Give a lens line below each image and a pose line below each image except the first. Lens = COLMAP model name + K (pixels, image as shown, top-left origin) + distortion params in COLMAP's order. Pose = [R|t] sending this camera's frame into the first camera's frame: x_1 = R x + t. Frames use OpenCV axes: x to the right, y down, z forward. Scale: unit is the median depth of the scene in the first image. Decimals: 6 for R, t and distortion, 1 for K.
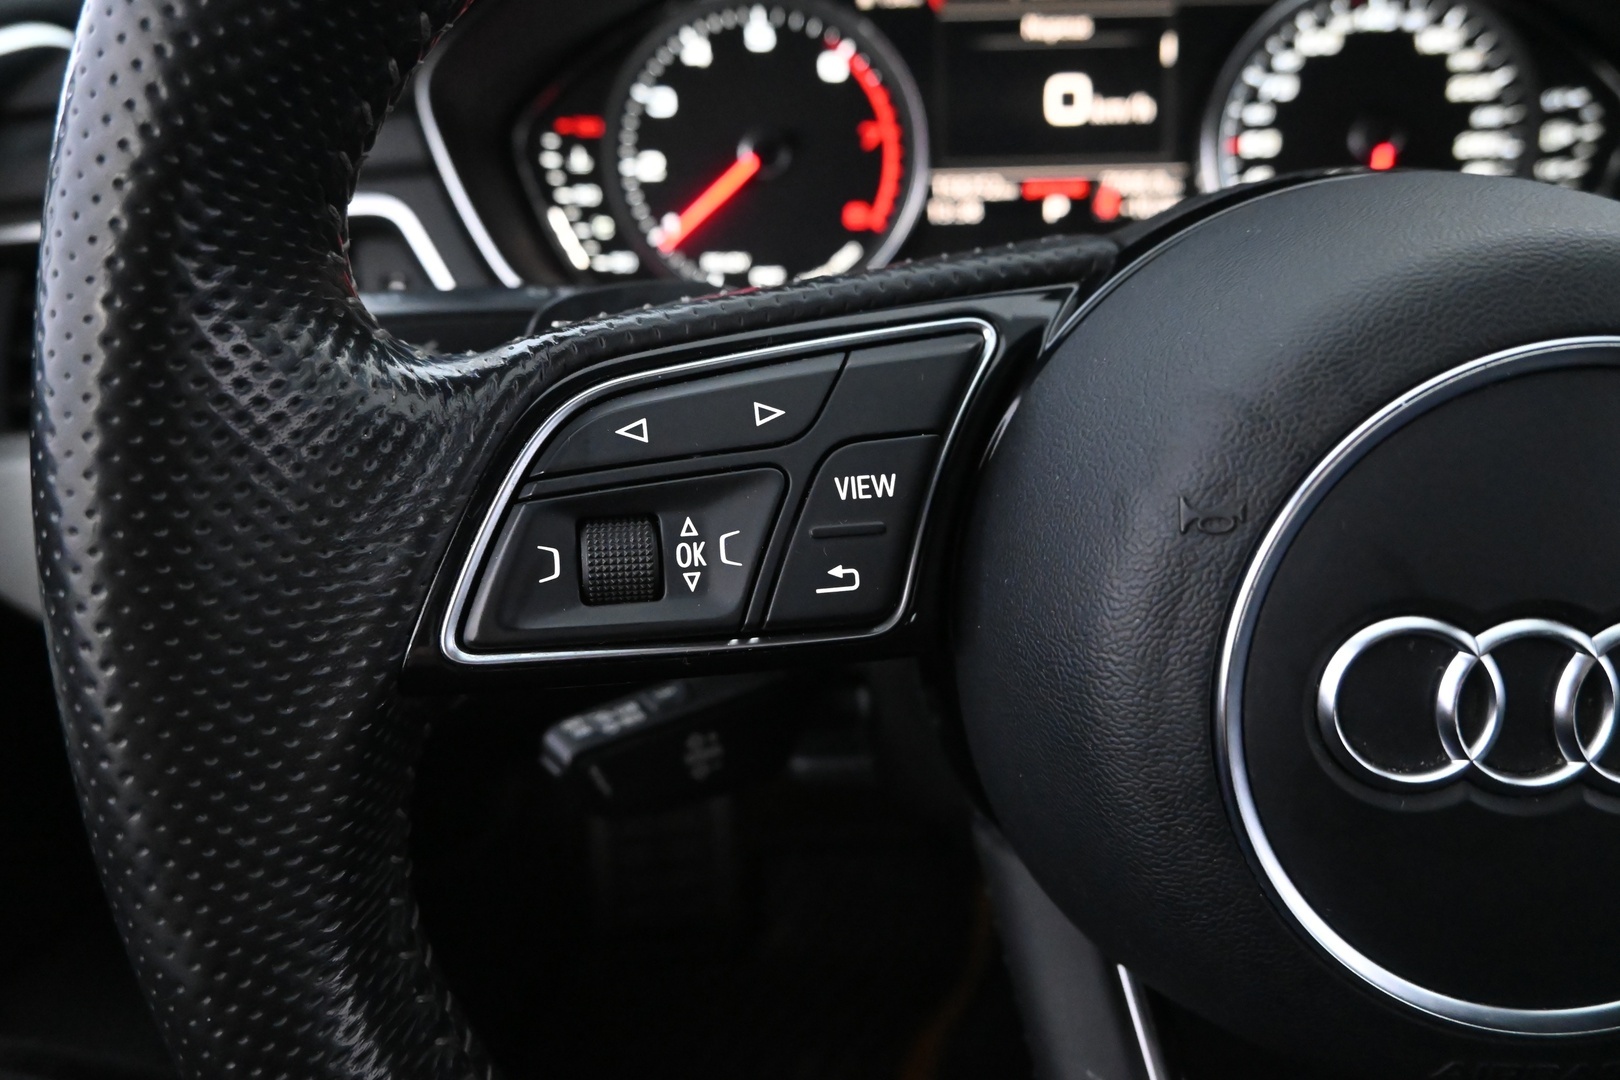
lens RADIAL K [[1112.8, 0, 810.0], [0, 1112.8, 540.0], [0, 0, 1]] dist [0.003842, -0.000803]
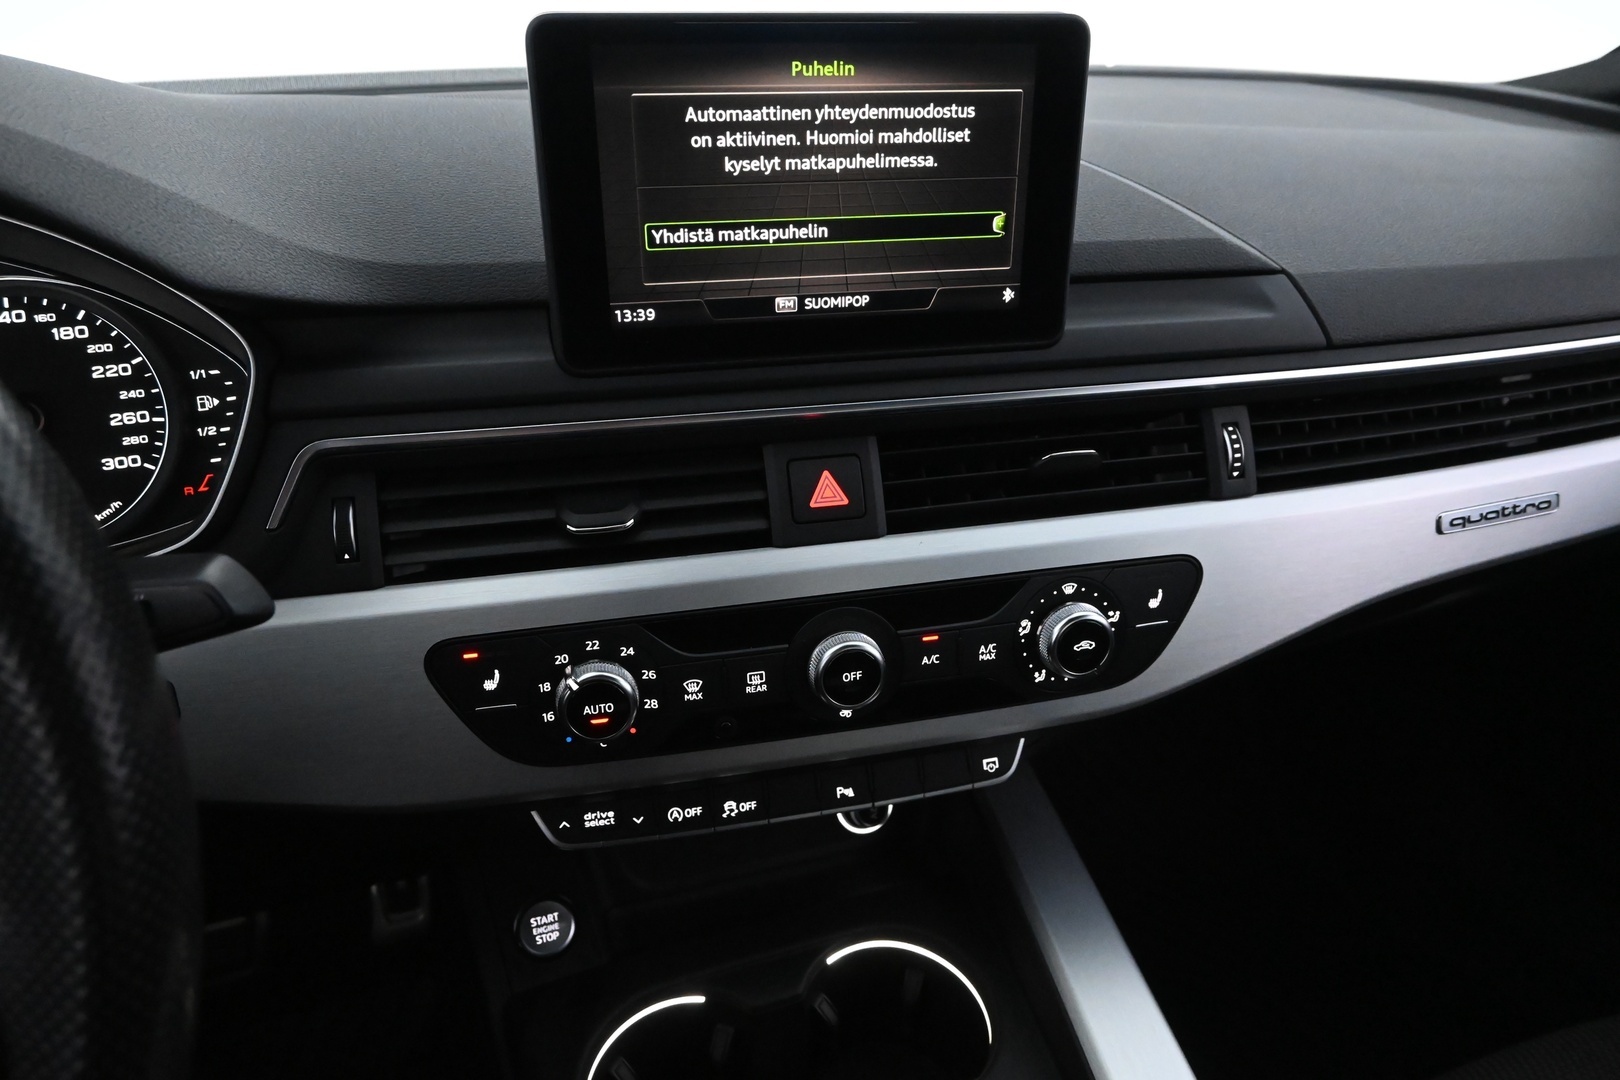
lens RADIAL K [[1112.8, 0, 810.0], [0, 1112.8, 540.0], [0, 0, 1]] dist [0.003842, -0.000803]
pose [[0.938807, -0.130575, 0.318735, 0.881383], [0.153848, 0.986886, -0.048853, -0.063625], [-0.308177, 0.094900, 0.946584, -0.303711]]
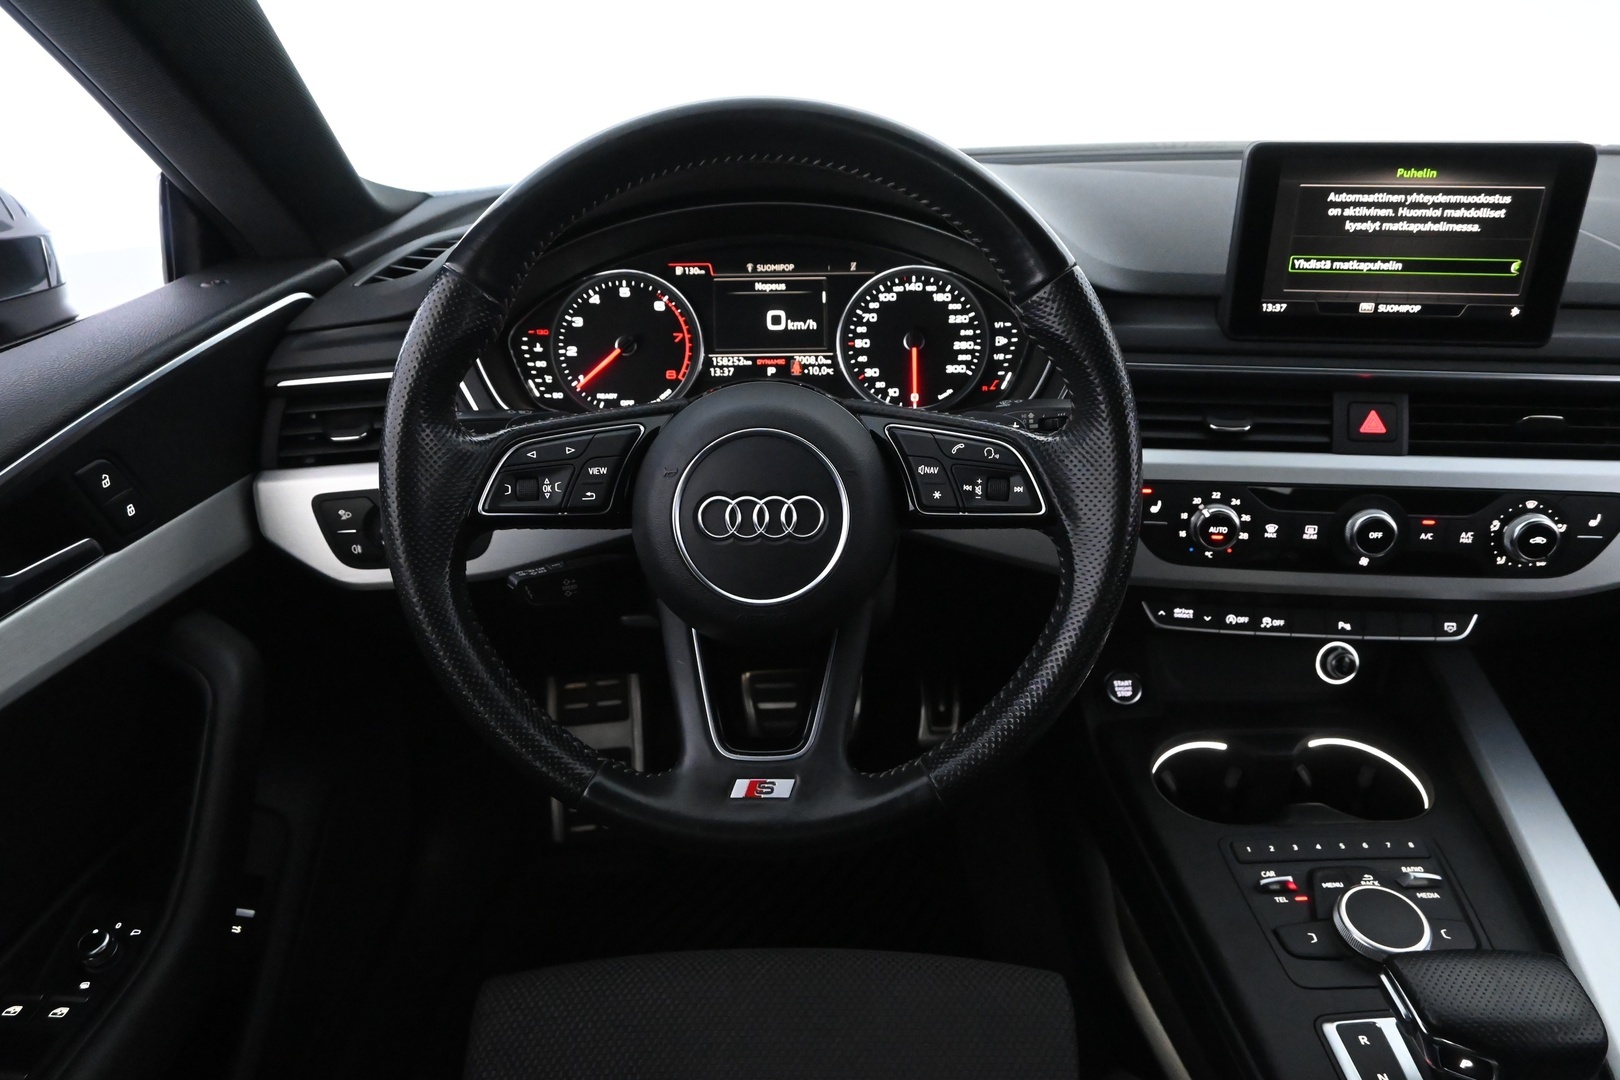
lens RADIAL K [[1098.6, 0, 827.9], [0, 1098.6, 532.2], [0, 0, 1]] dist [0.002055, 0.003759]
pose [[0.999741, 0.006026, 0.021956, 0.298839], [-0.003957, 0.995650, -0.093085, 0.198621], [-0.022421, 0.092974, 0.995416, -1.054197]]
